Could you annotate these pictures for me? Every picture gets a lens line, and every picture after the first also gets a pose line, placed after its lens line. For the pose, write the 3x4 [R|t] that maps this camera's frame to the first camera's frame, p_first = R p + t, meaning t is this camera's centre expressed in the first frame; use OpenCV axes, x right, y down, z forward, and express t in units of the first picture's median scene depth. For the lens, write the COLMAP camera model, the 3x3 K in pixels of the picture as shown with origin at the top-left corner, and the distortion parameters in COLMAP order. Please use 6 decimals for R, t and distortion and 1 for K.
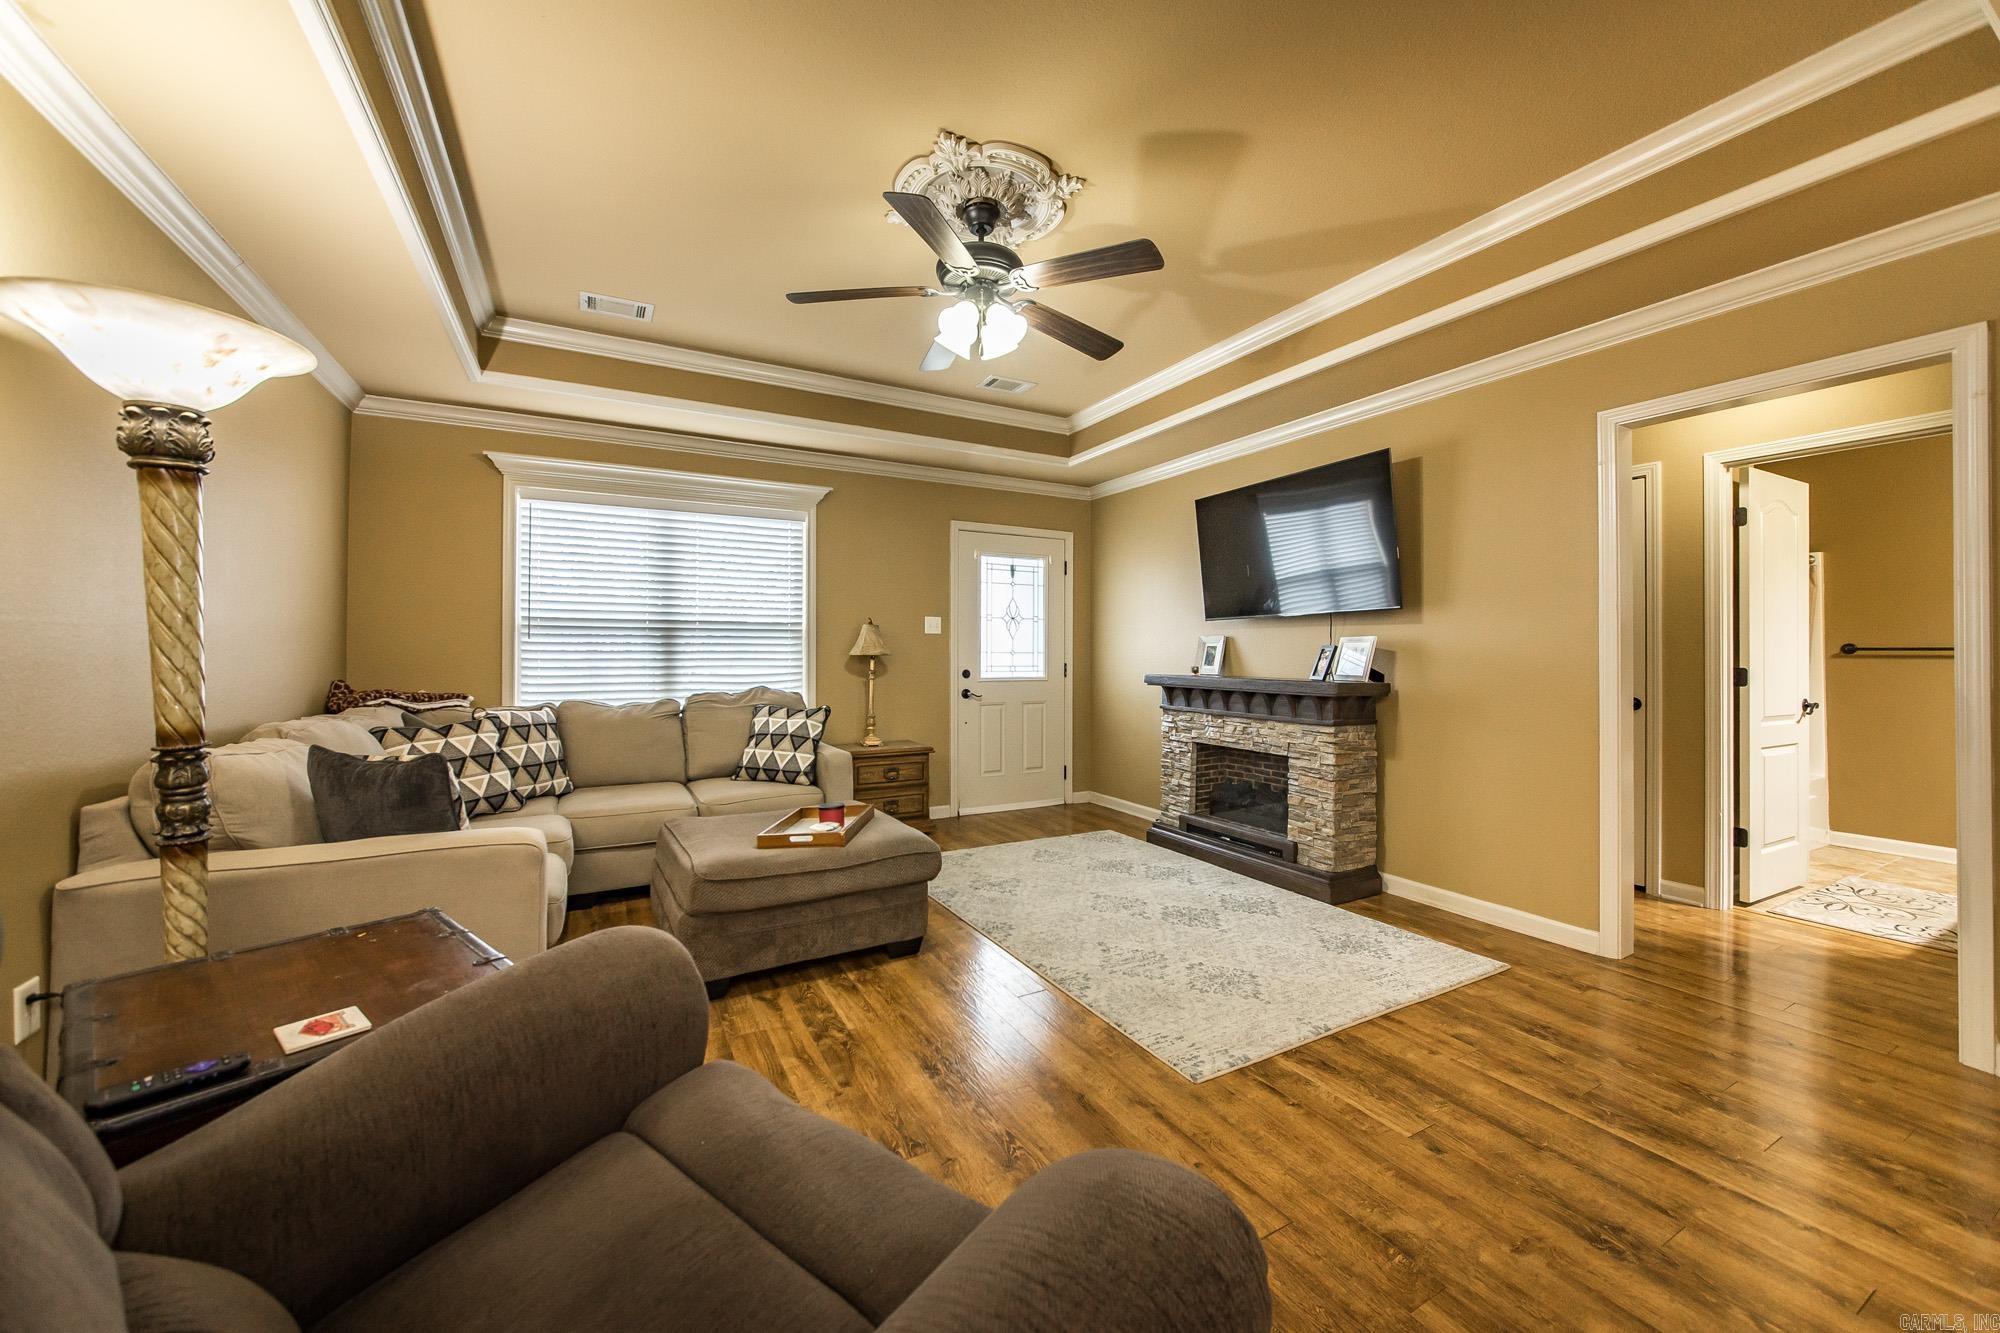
lens RADIAL K [[745.8, 0, 994.7], [0, 745.8, 642.4], [0, 0, 1]] dist [-0.011137, 0.000059]
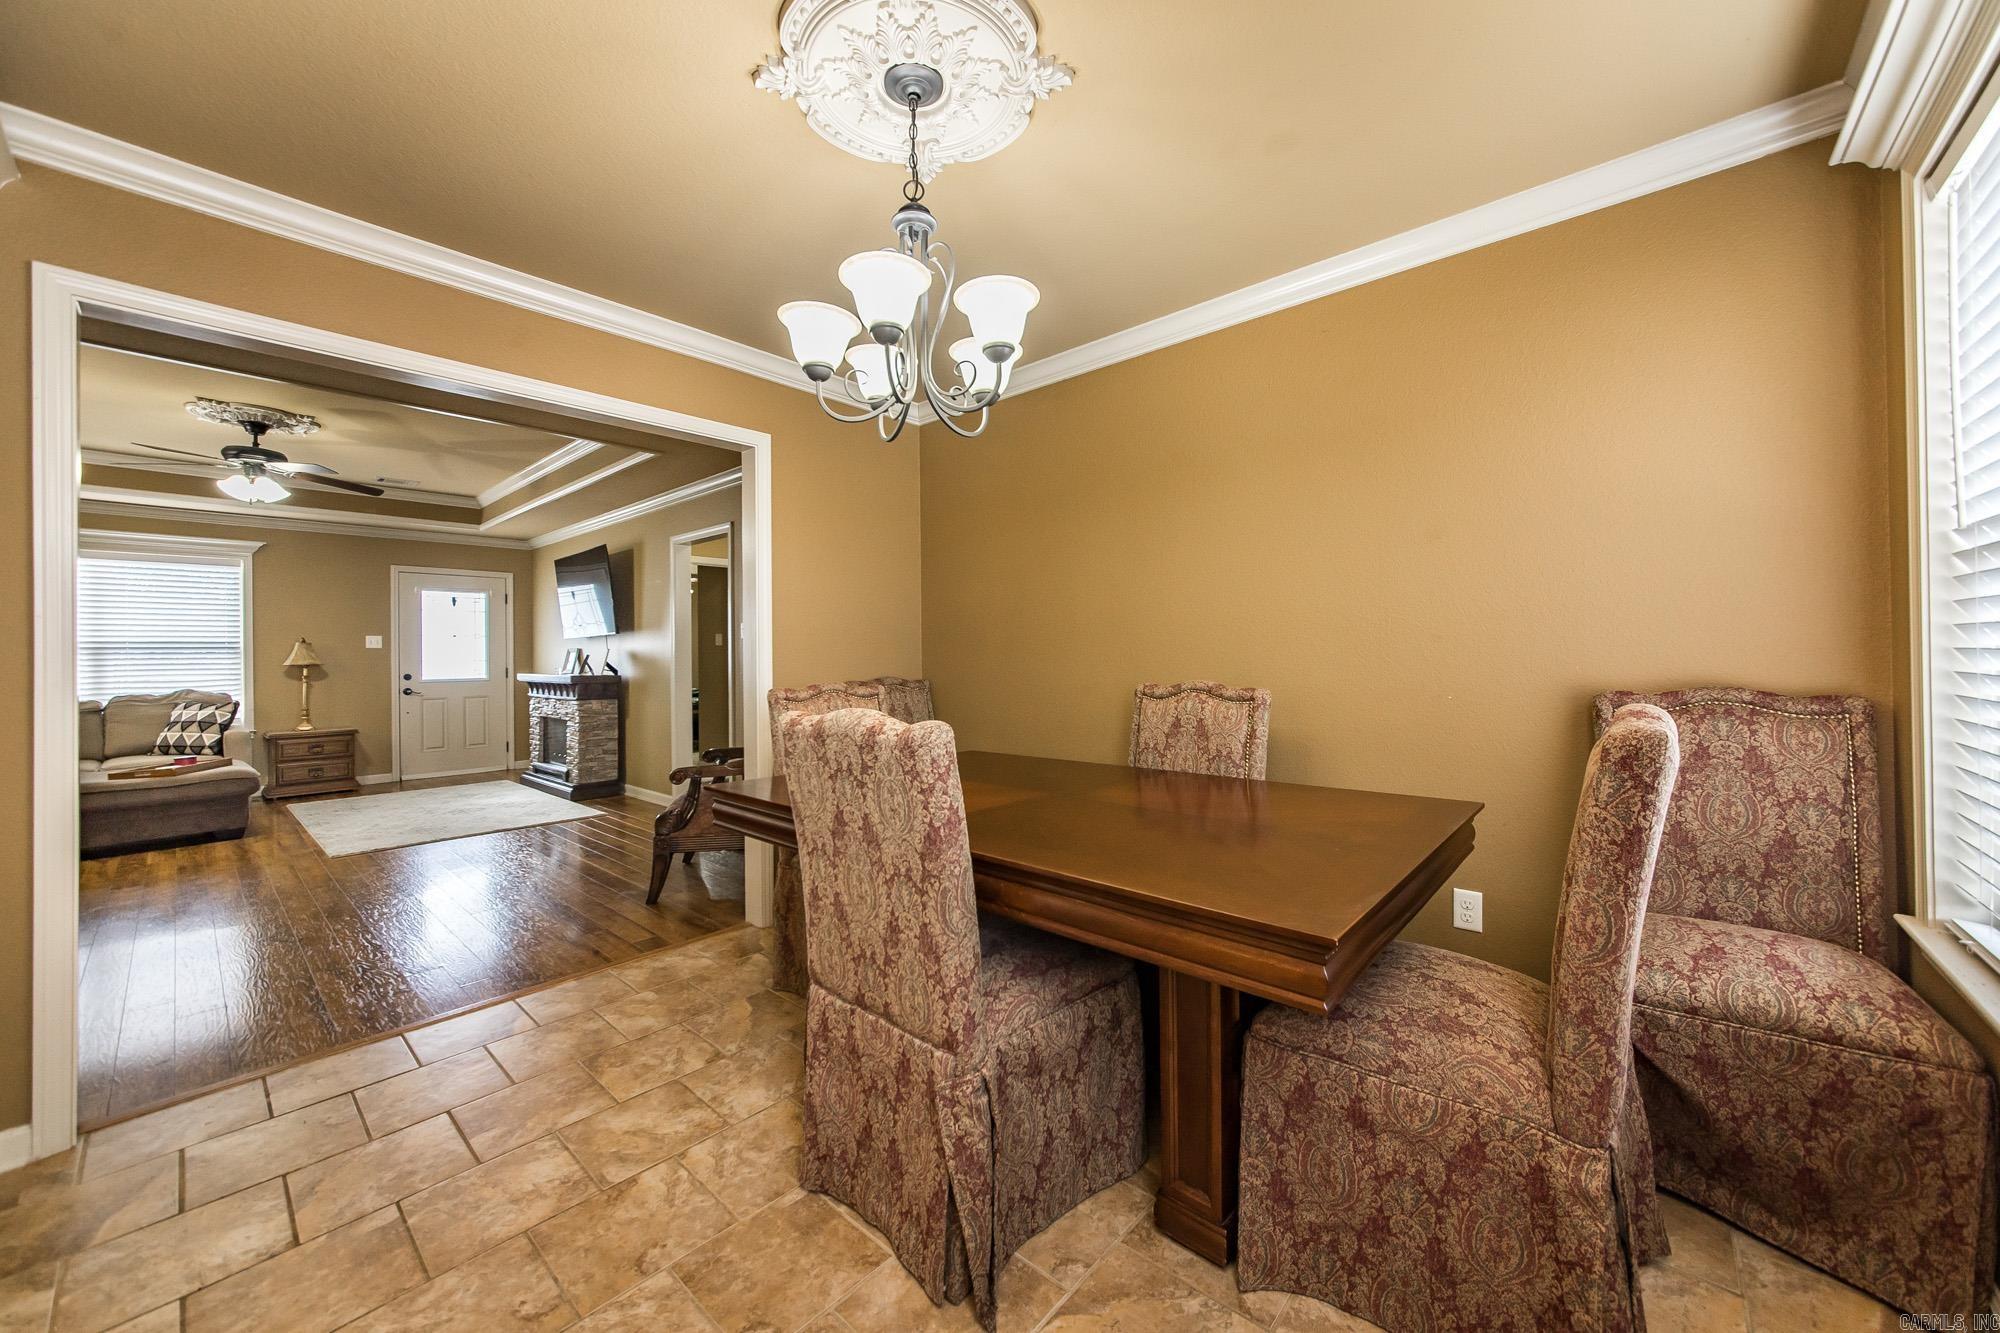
lens RADIAL K [[739.9, 0, 982.5], [0, 739.9, 650.2], [0, 0, 1]] dist [-0.000808, -0.000035]
pose [[0.944207, -0.012329, 0.329121, 0.743796], [0.010400, 0.999917, 0.007621, -0.009710], [-0.329187, -0.003772, 0.944257, -0.916519]]
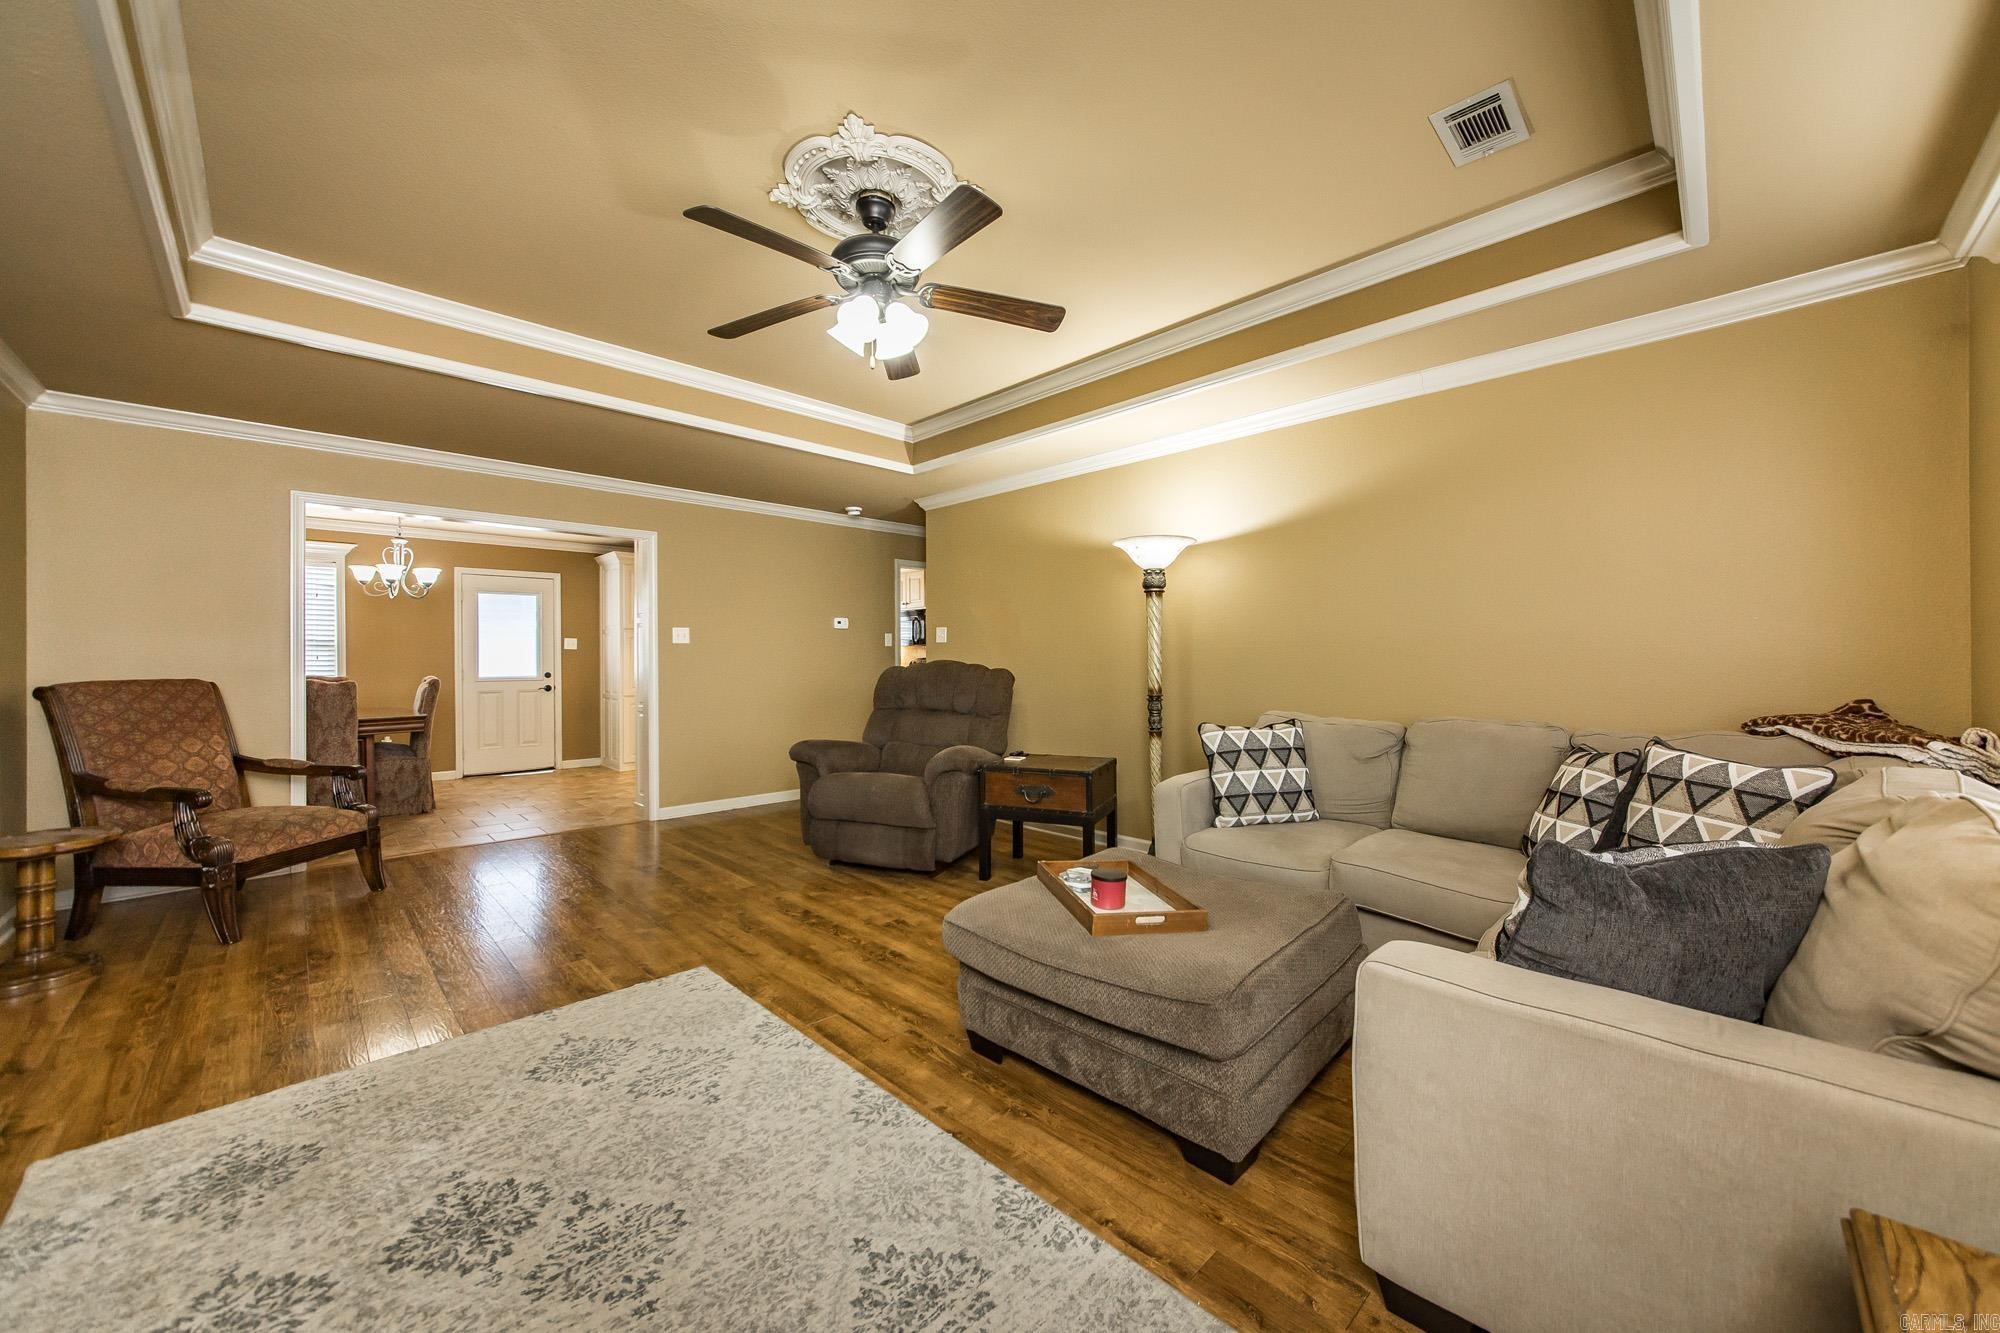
lens RADIAL K [[735.1, 0, 1004.2], [0, 735.1, 657.7], [0, 0, 1]] dist [-0.001368, -0.000160]
pose [[-0.960171, 0.000699, -0.279411, 0.060819], [0.005557, 0.999847, -0.016596, 0.018481], [0.279357, -0.017487, -0.960028, 1.359810]]
